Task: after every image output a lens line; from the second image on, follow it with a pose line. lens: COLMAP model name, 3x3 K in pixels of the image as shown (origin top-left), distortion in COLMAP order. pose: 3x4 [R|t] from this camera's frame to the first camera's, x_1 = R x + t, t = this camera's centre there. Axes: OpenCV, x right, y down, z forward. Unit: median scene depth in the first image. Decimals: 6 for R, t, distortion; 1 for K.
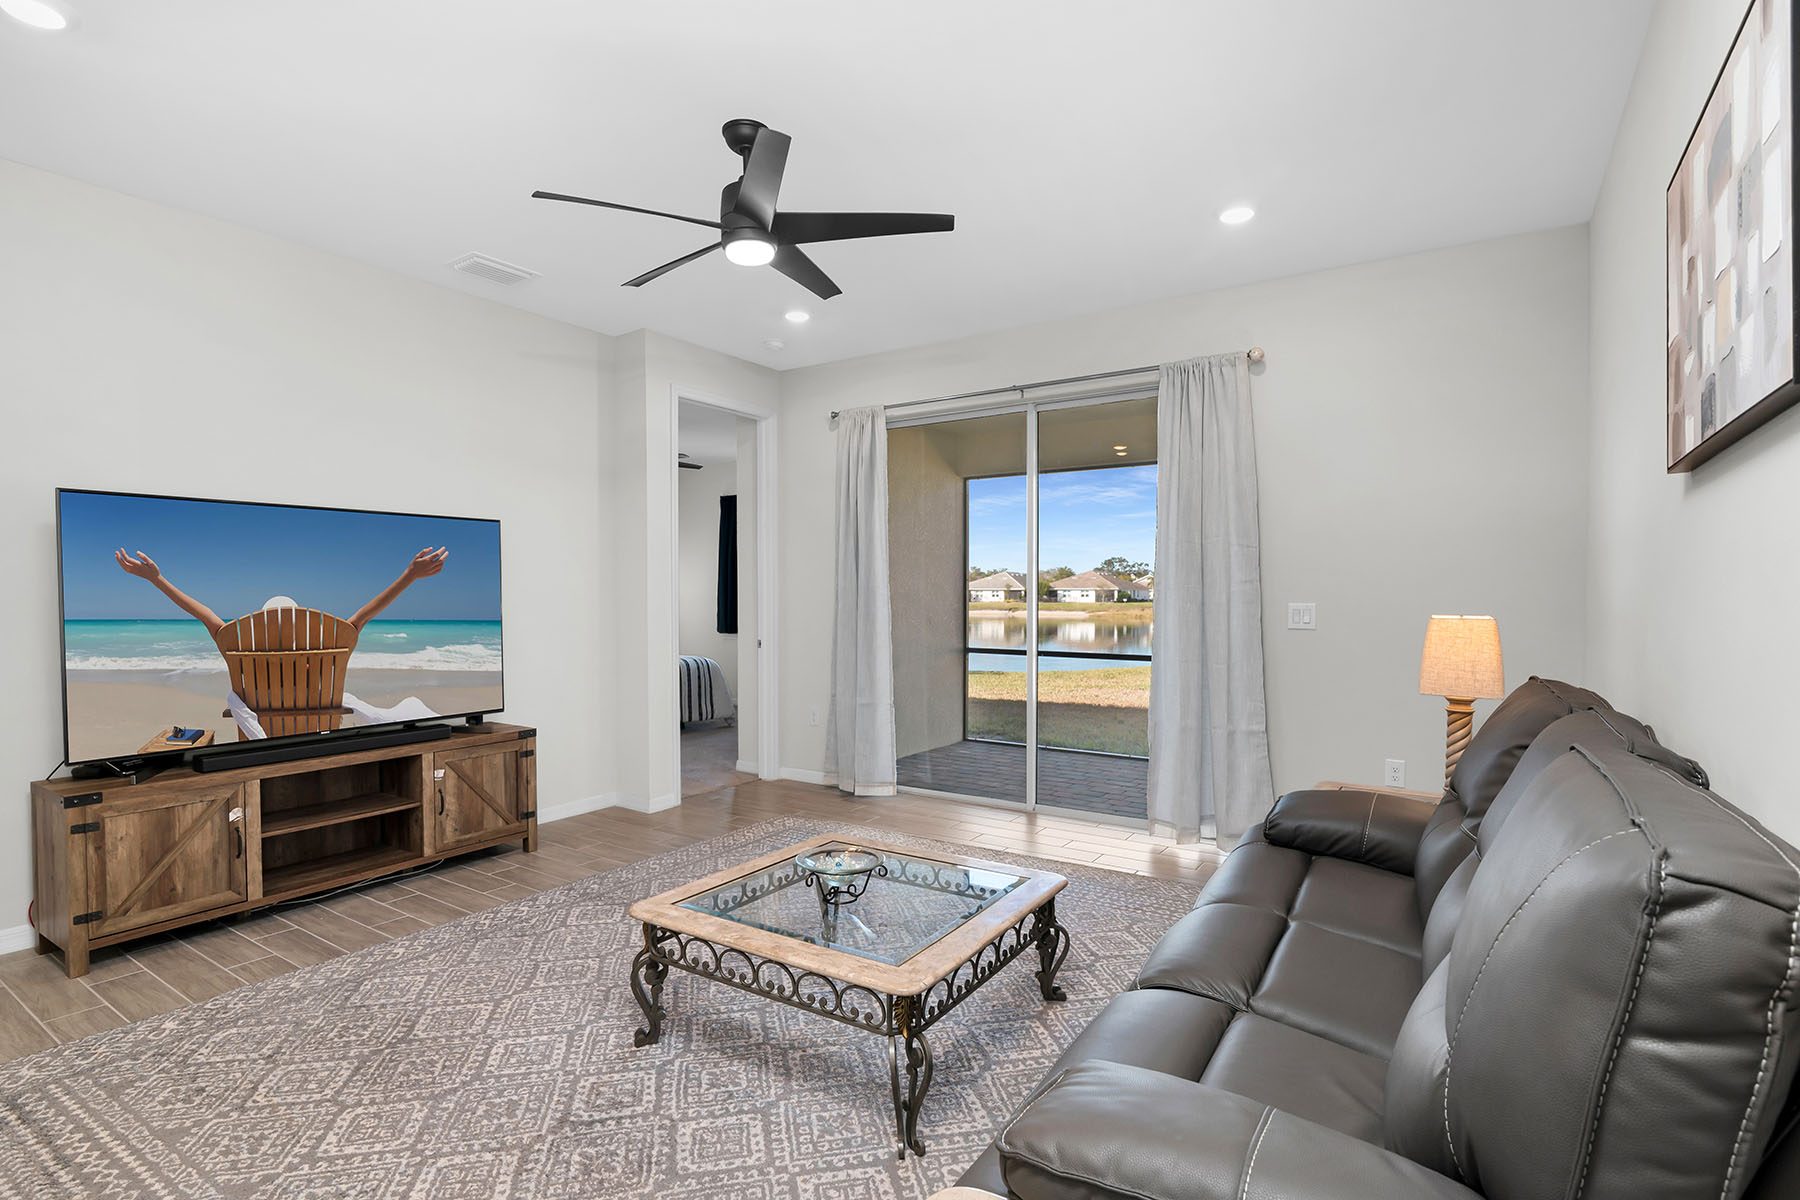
lens RADIAL K [[881.3, 0, 890.9], [0, 881.3, 623.1], [0, 0, 1]] dist [-0.019735, -0.000285]
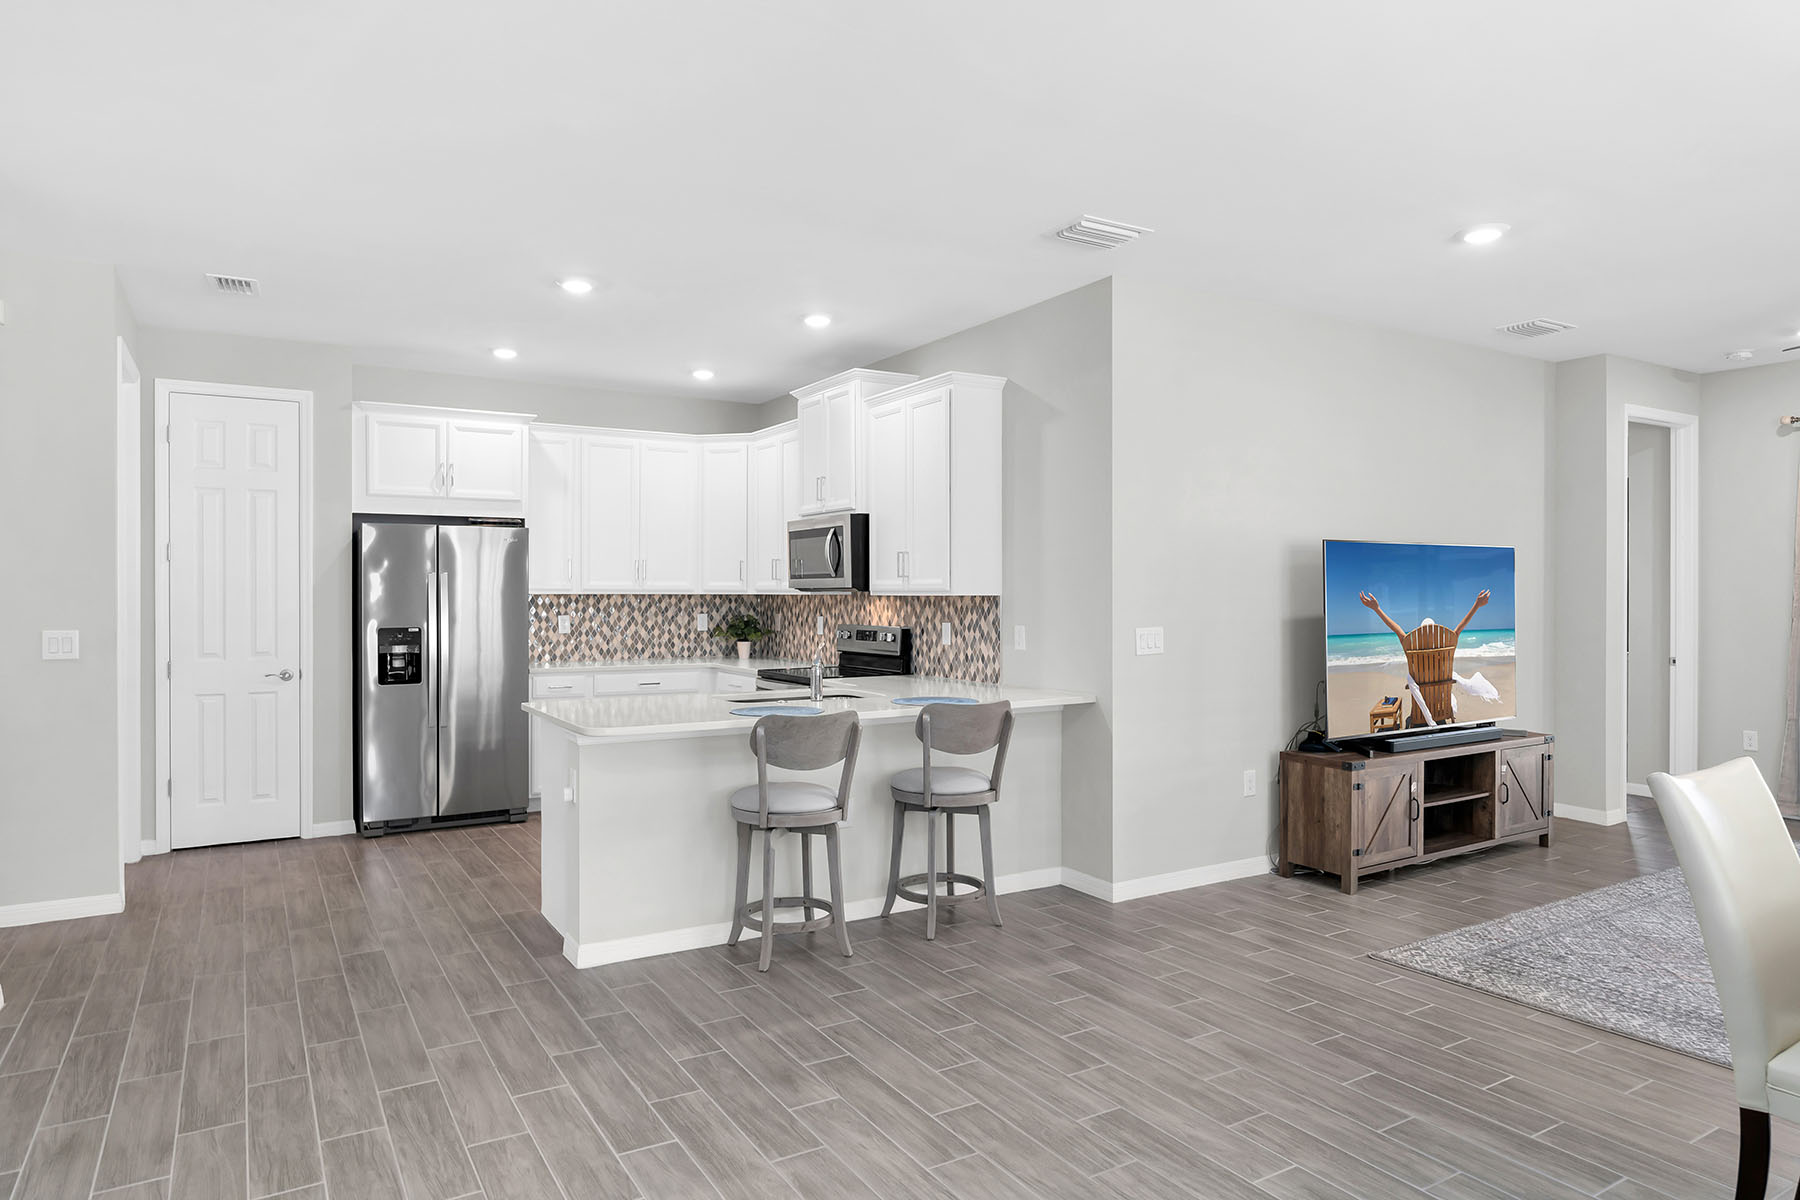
lens RADIAL K [[1090.0, 0, 893.6], [0, 1090.0, 604.7], [0, 0, 1]] dist [0.004031, 0.000634]
pose [[0.902372, 0.003292, -0.430945, -0.744729], [-0.011848, 0.999782, -0.017172, -0.012881], [0.430794, 0.020601, 0.902215, -0.787992]]
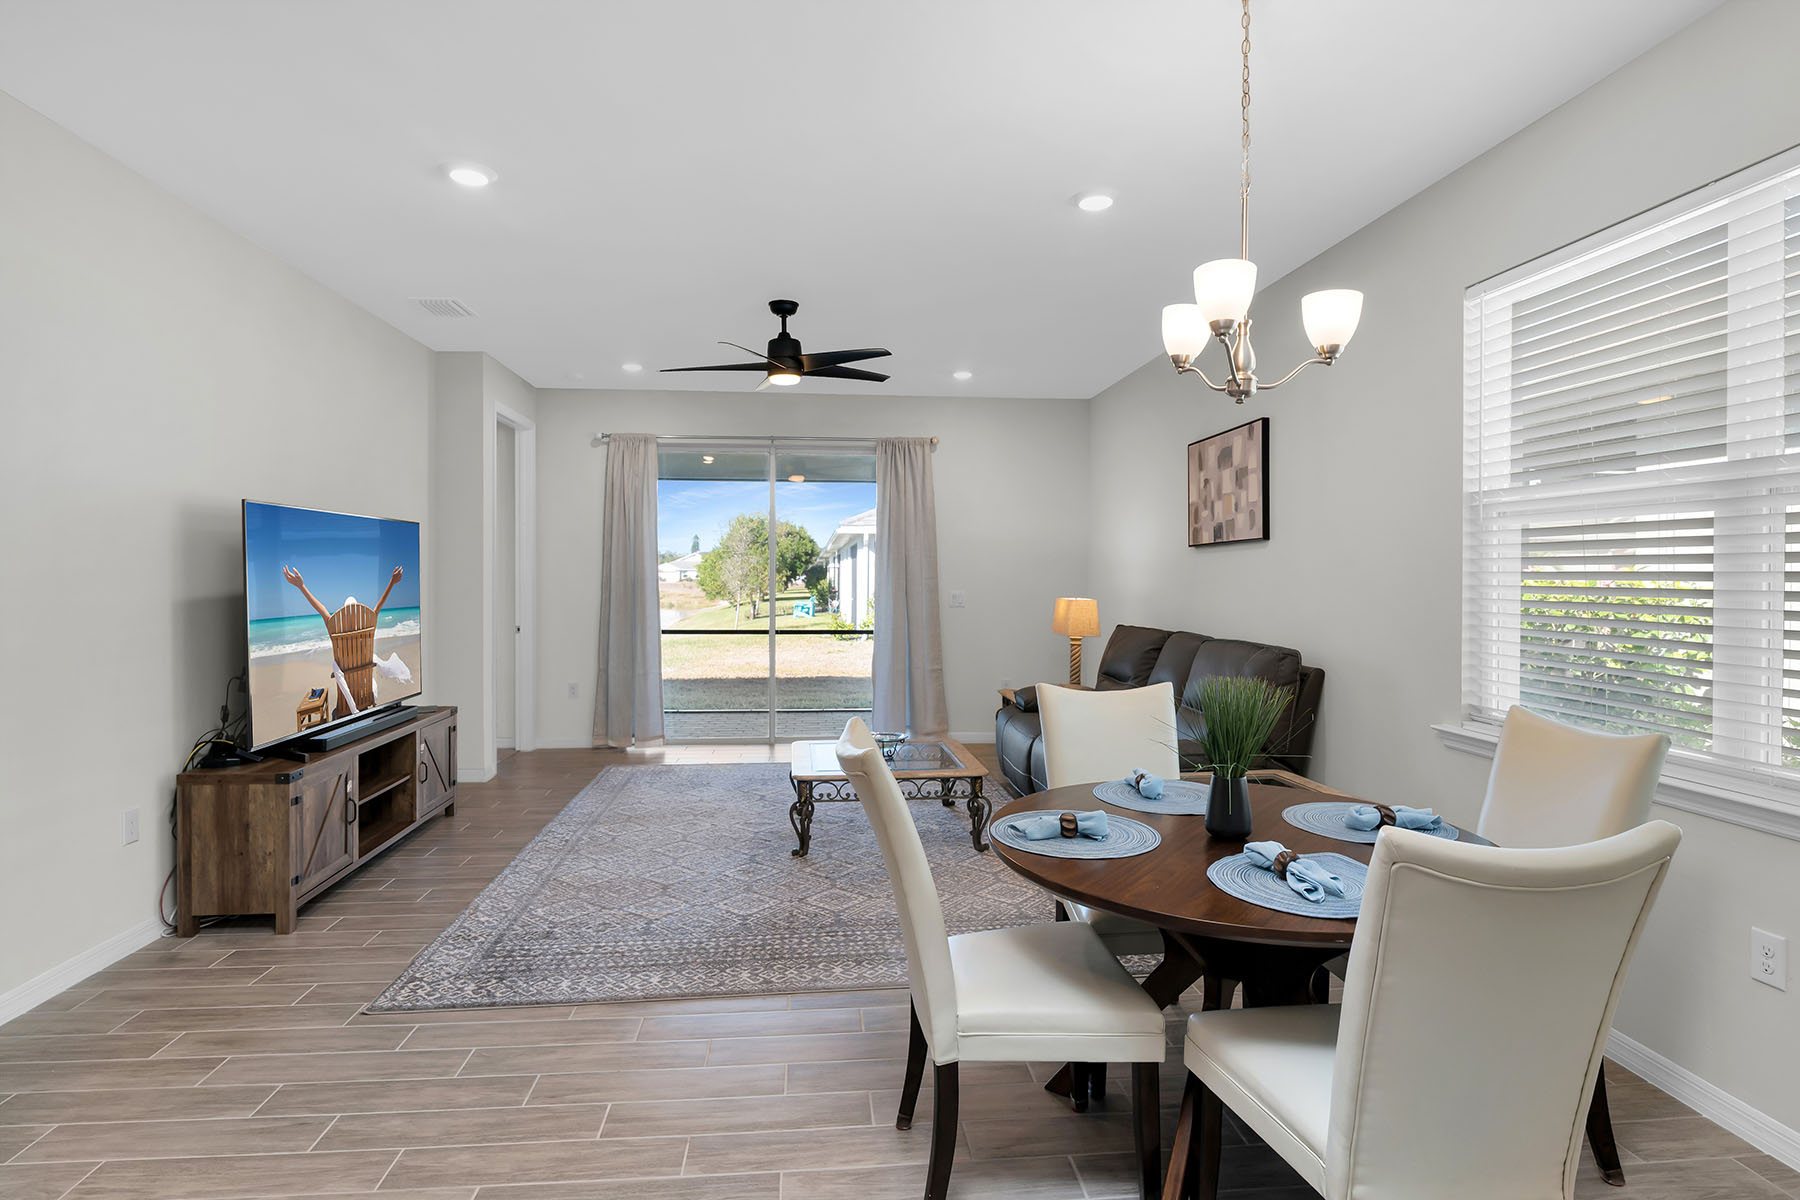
lens RADIAL K [[920.8, 0, 903.9], [0, 920.8, 592.8], [0, 0, 1]] dist [-0.025059, 0.005654]
pose [[0.775646, -0.011365, 0.631066, -0.932955], [0.018636, 0.999814, -0.004900, -0.016011], [-0.630893, 0.015562, 0.775714, -0.393690]]
